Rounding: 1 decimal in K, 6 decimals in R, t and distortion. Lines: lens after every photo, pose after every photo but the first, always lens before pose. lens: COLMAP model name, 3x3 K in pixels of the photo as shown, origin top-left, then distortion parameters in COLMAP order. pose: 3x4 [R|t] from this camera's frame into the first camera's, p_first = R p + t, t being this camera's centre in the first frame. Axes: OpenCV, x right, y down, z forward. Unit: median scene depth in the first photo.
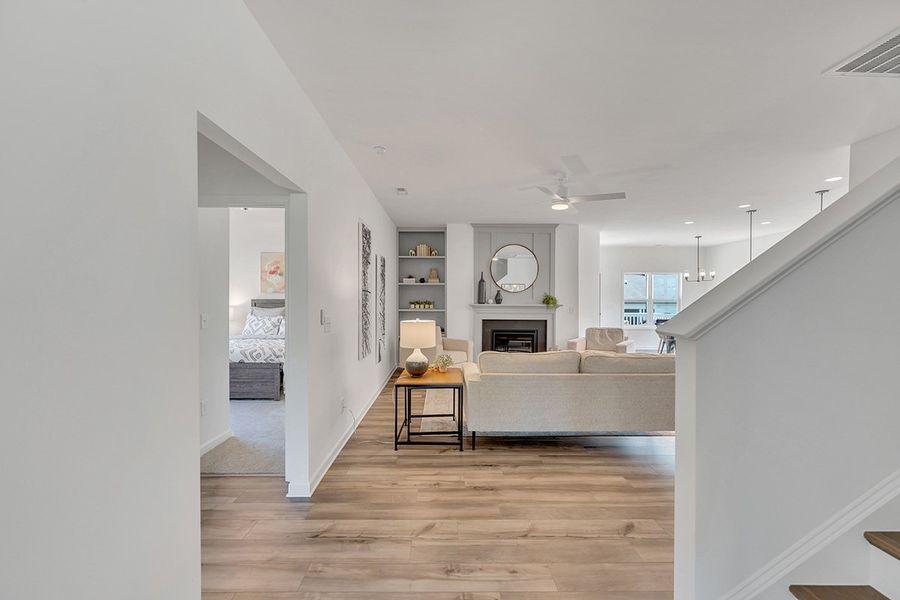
lens RADIAL K [[361.5, 0, 446.4], [0, 361.5, 302.4], [0, 0, 1]] dist [-0.001948, -0.000102]
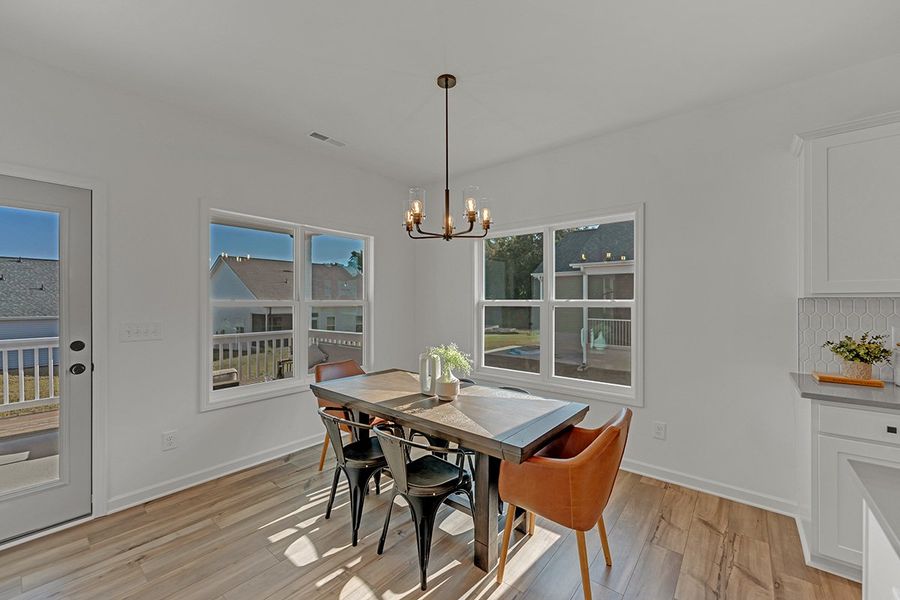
lens RADIAL K [[357.8, 0, 444.7], [0, 357.8, 299.8], [0, 0, 1]] dist [0.002809, -0.000138]
pose [[0.650211, -0.003293, 0.759746, 0.573229], [0.012074, 0.999909, -0.006000, -0.009961], [-0.759658, 0.013074, 0.650192, 0.974018]]
